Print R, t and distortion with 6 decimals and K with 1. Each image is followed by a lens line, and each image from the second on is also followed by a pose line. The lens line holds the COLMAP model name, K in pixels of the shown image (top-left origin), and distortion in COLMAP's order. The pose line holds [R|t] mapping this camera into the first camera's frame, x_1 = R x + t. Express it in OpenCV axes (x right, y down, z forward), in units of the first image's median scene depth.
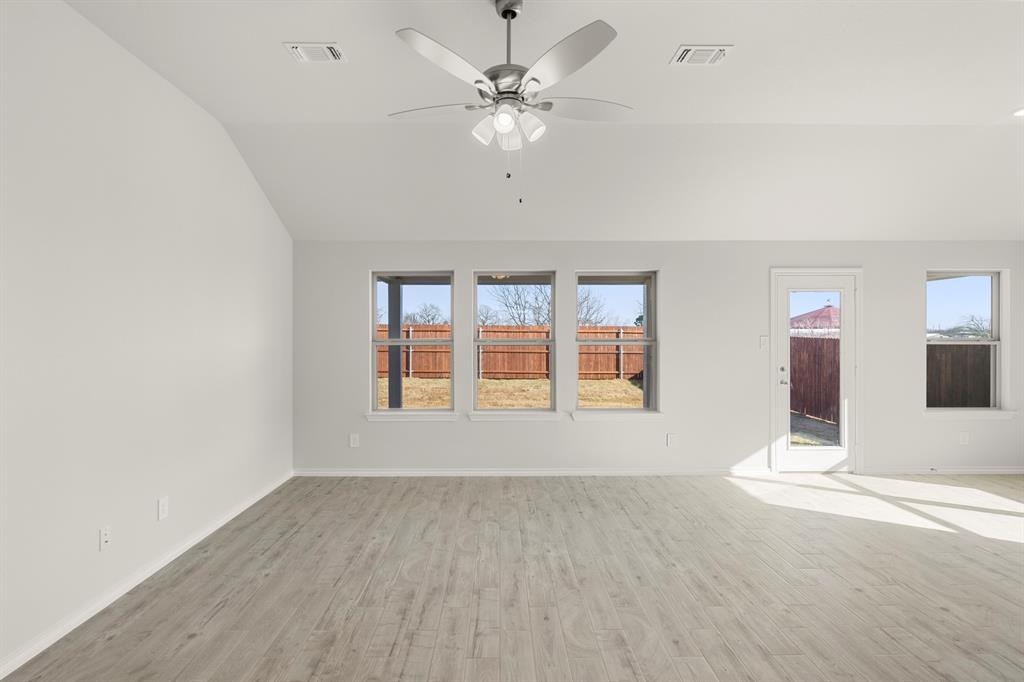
lens RADIAL K [[482.7, 0, 501.5], [0, 482.7, 325.3], [0, 0, 1]] dist [-0.002395, -0.001055]
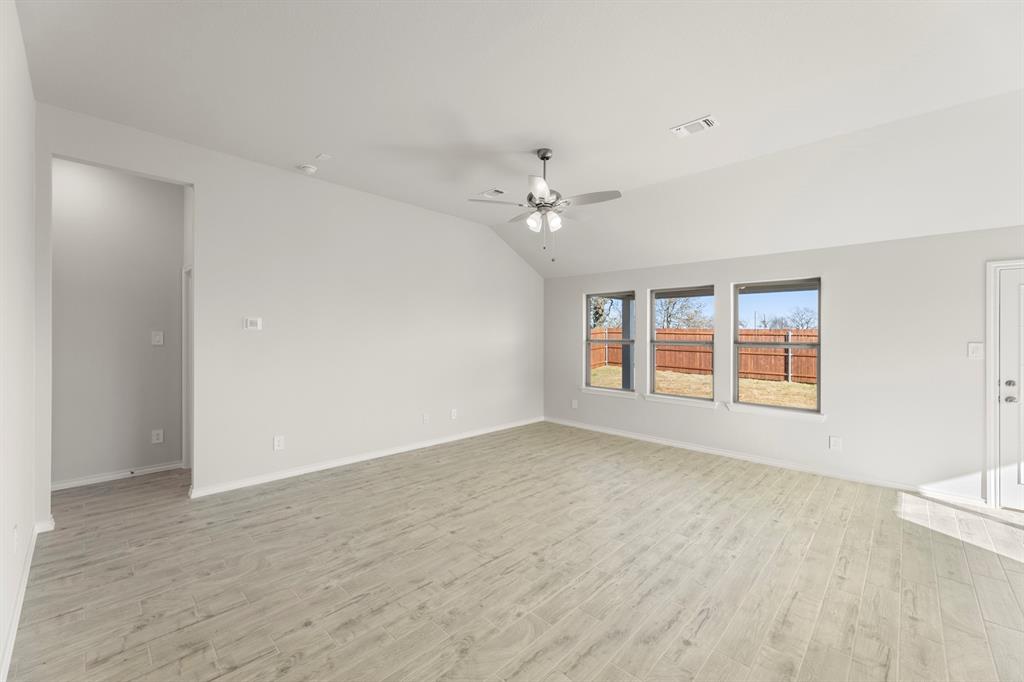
lens RADIAL K [[414.6, 0, 520.2], [0, 414.6, 329.5], [0, 0, 1]] dist [0.002832, -0.000184]
pose [[0.723554, -0.000098, -0.690268, 0.483754], [0.000043, 1.000000, -0.000097, -0.000464], [0.690268, 0.000040, 0.723554, -0.088445]]
